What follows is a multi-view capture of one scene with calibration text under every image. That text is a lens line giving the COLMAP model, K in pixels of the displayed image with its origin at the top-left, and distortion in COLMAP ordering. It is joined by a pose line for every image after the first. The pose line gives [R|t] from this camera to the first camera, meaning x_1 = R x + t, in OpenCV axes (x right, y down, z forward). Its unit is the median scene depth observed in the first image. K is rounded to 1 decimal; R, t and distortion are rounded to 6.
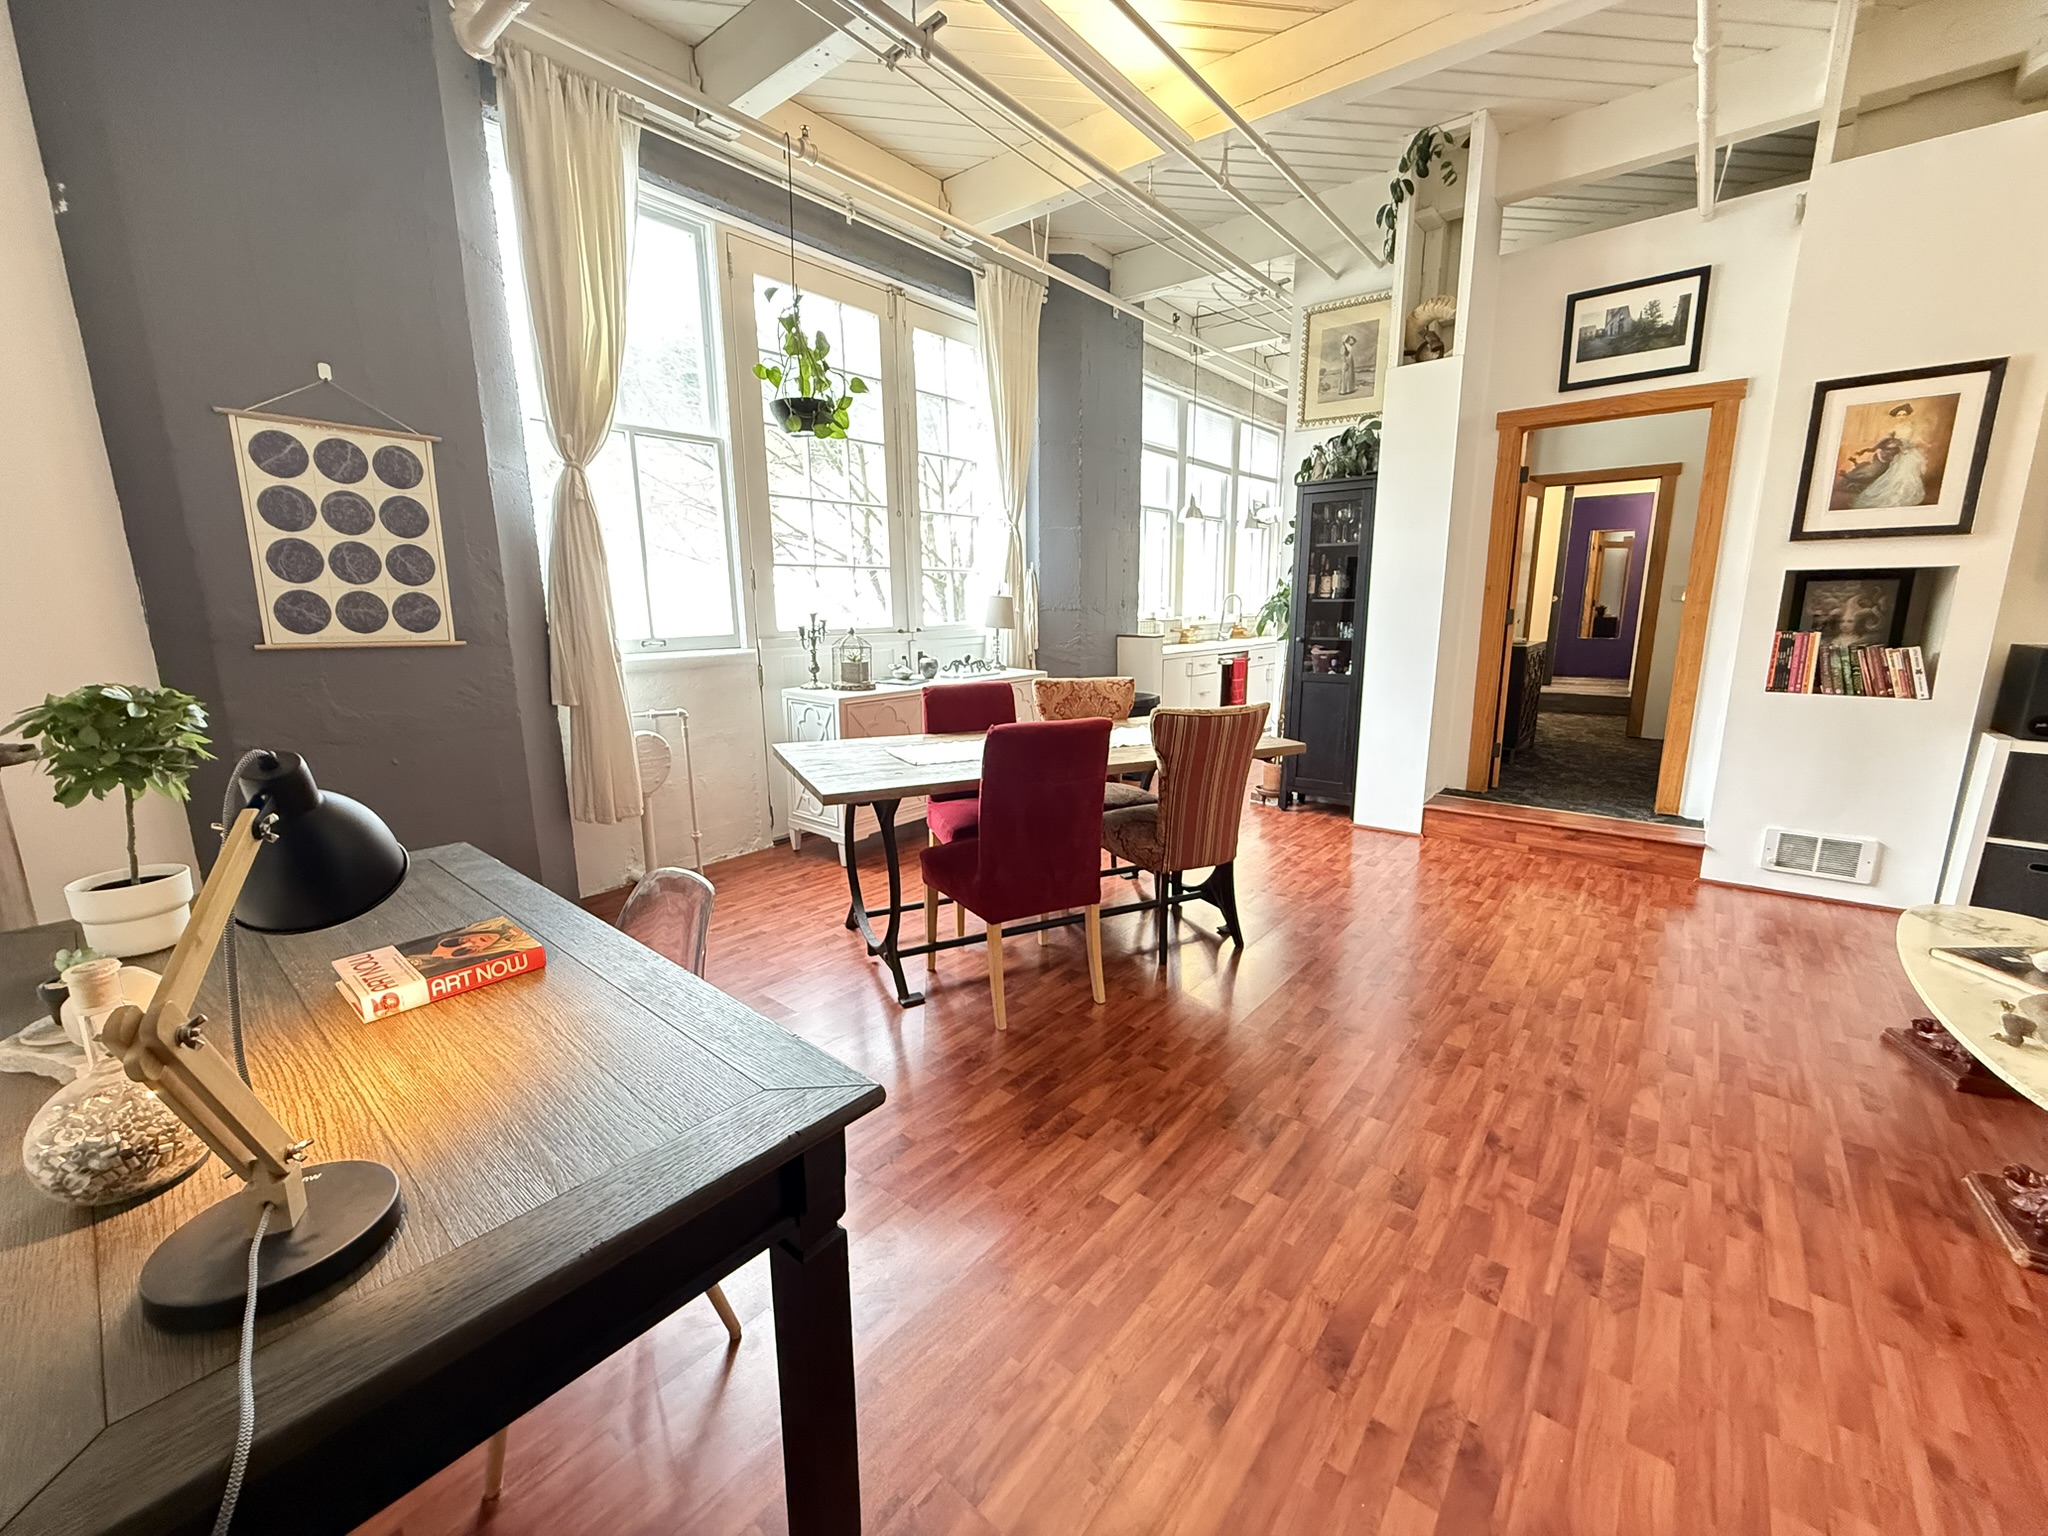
lens RADIAL K [[813.4, 0, 1018.6], [0, 813.4, 763.1], [0, 0, 1]] dist [-0.000500, 0.000587]
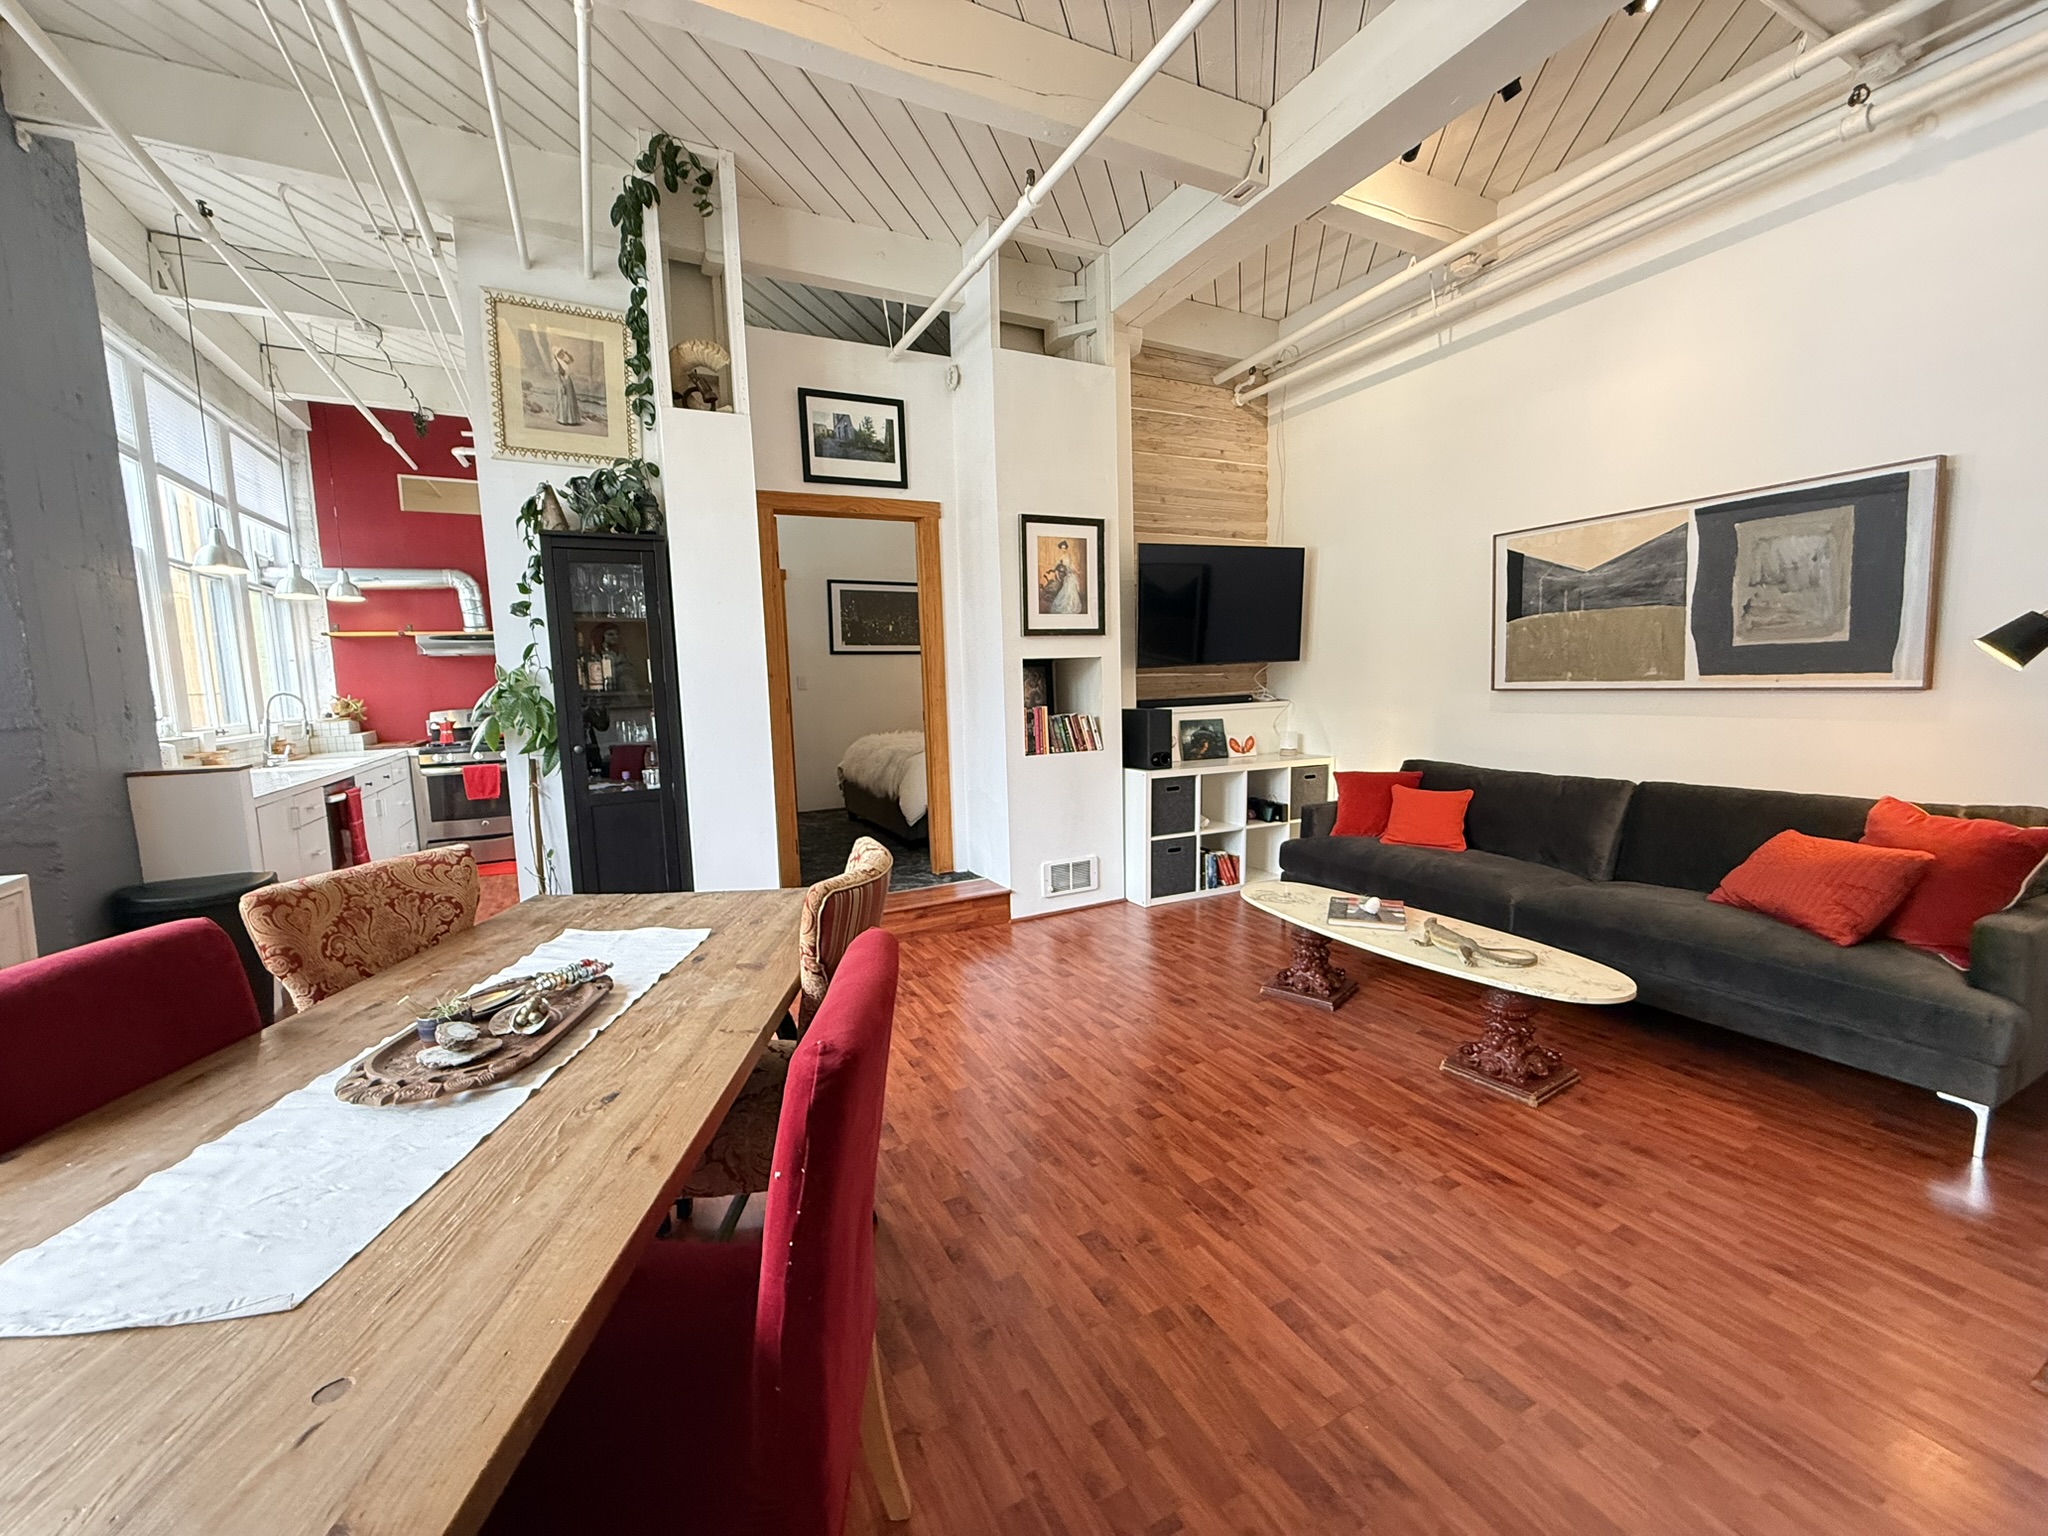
lens RADIAL K [[813.4, 0, 1016.1], [0, 813.4, 762.6], [0, 0, 1]] dist [-0.000500, 0.000587]
pose [[0.399486, -0.099983, 0.911271, -0.218783], [0.206071, 0.978389, 0.017009, -0.109206], [-0.893278, 0.180992, 0.411456, 0.547340]]
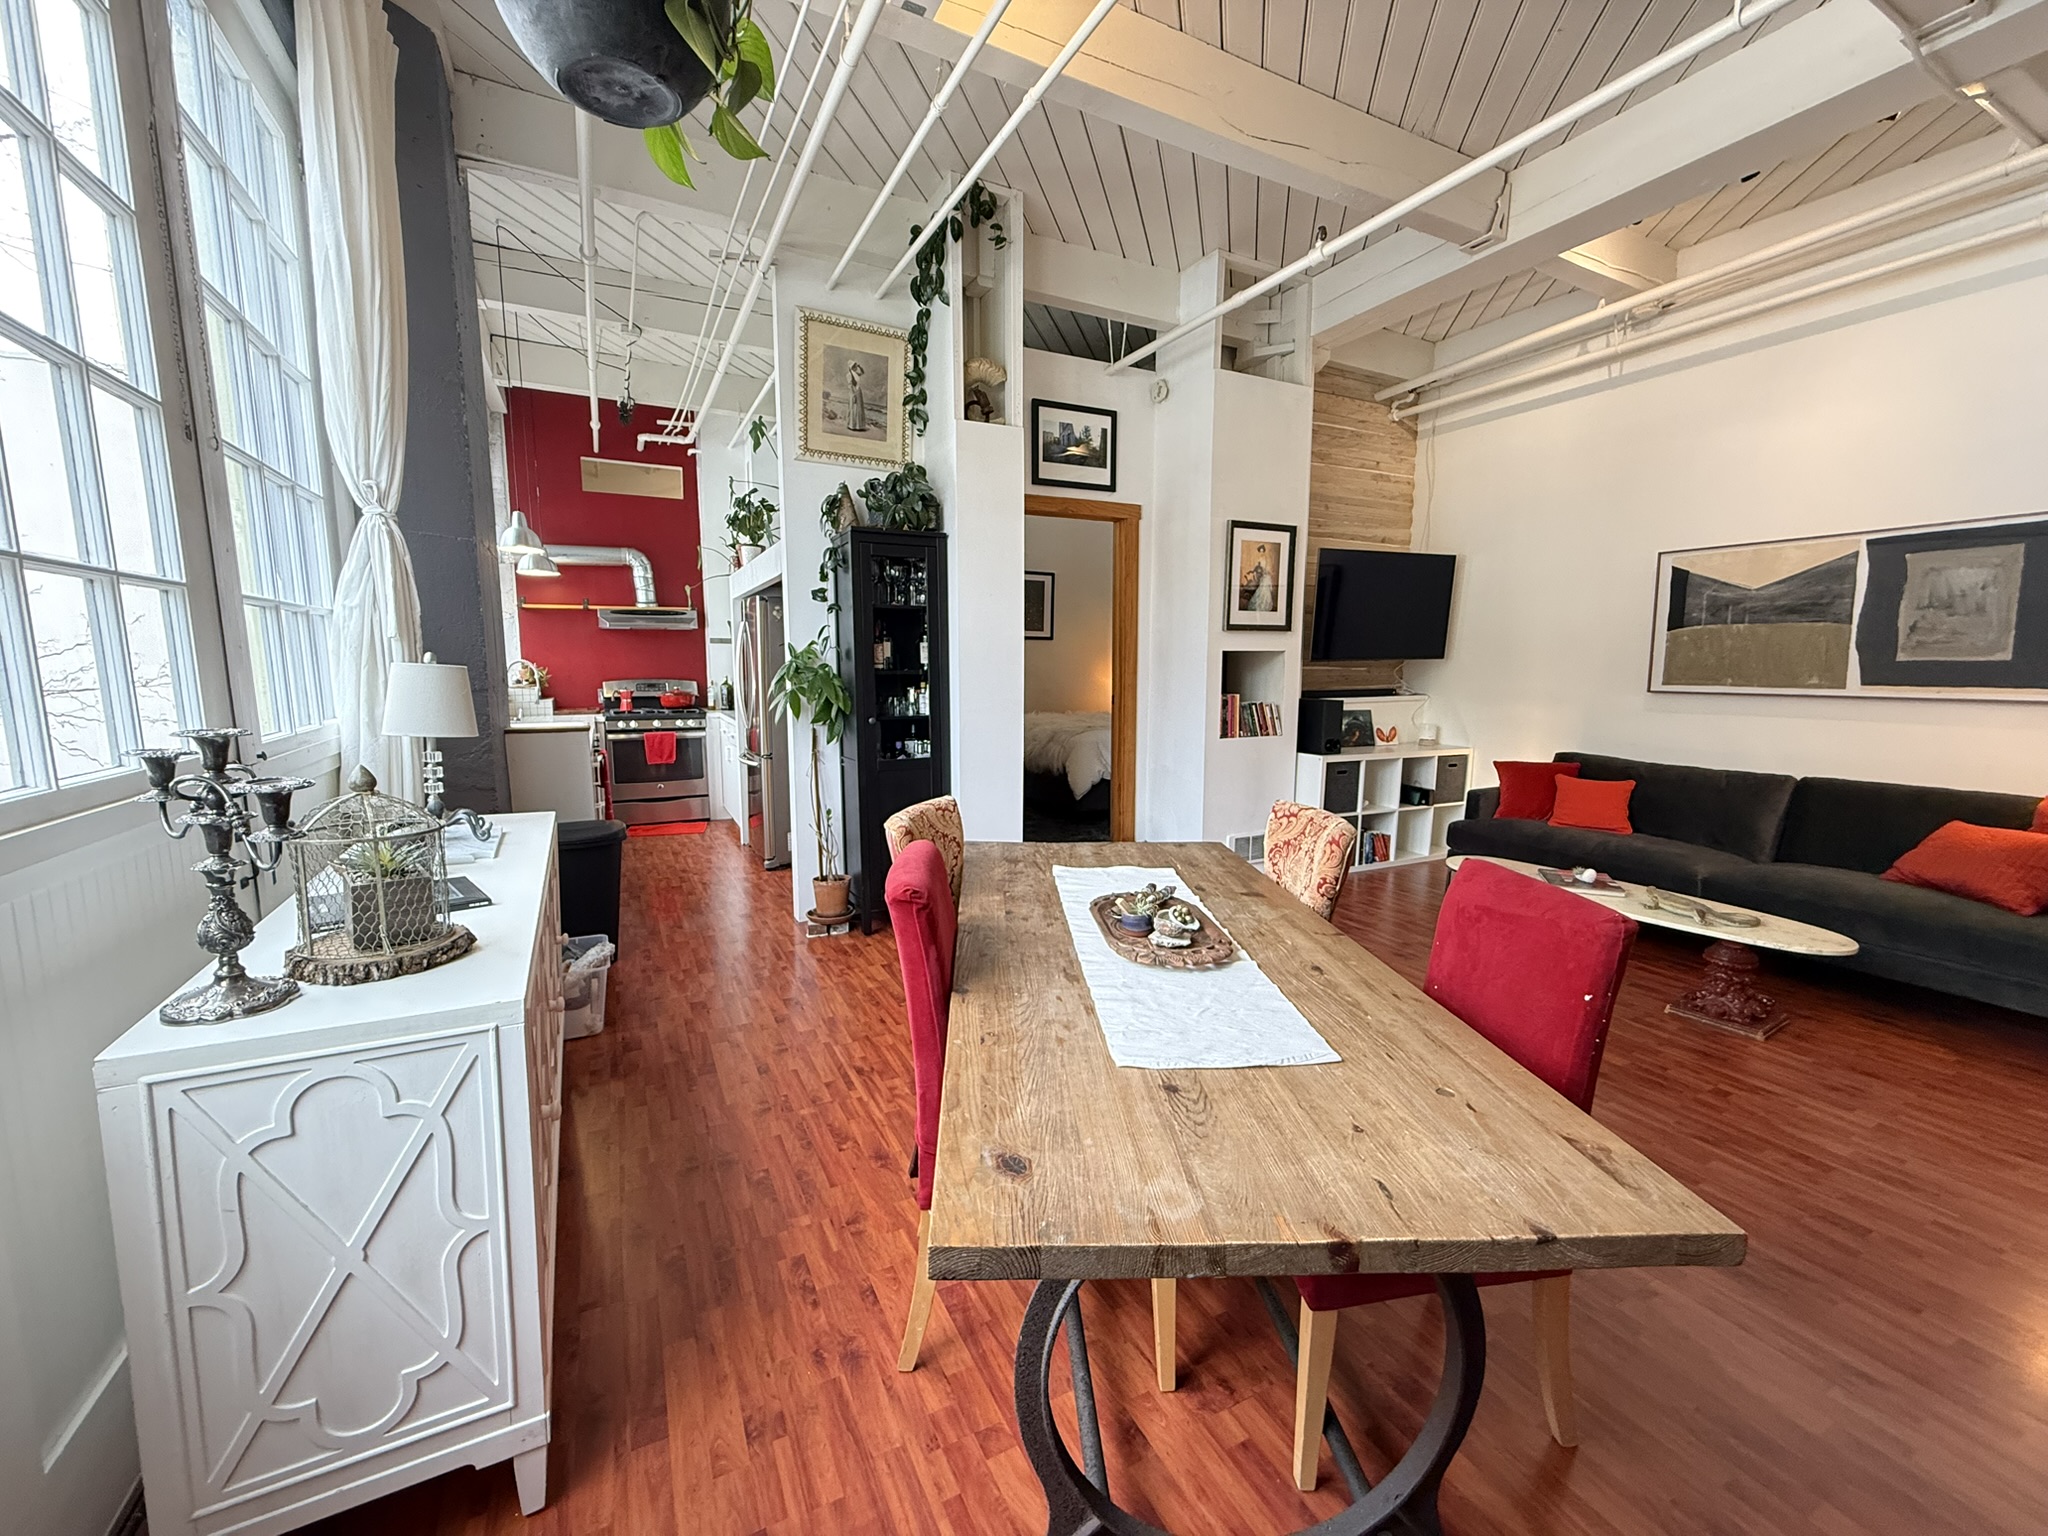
lens RADIAL K [[813.4, 0, 1016.1], [0, 813.4, 761.9], [0, 0, 1]] dist [-0.000500, 0.000587]
pose [[0.397684, -0.106486, 0.911322, -0.491058], [0.177099, 0.983473, 0.037634, -0.172612], [-0.900268, 0.146428, 0.409971, 0.809915]]
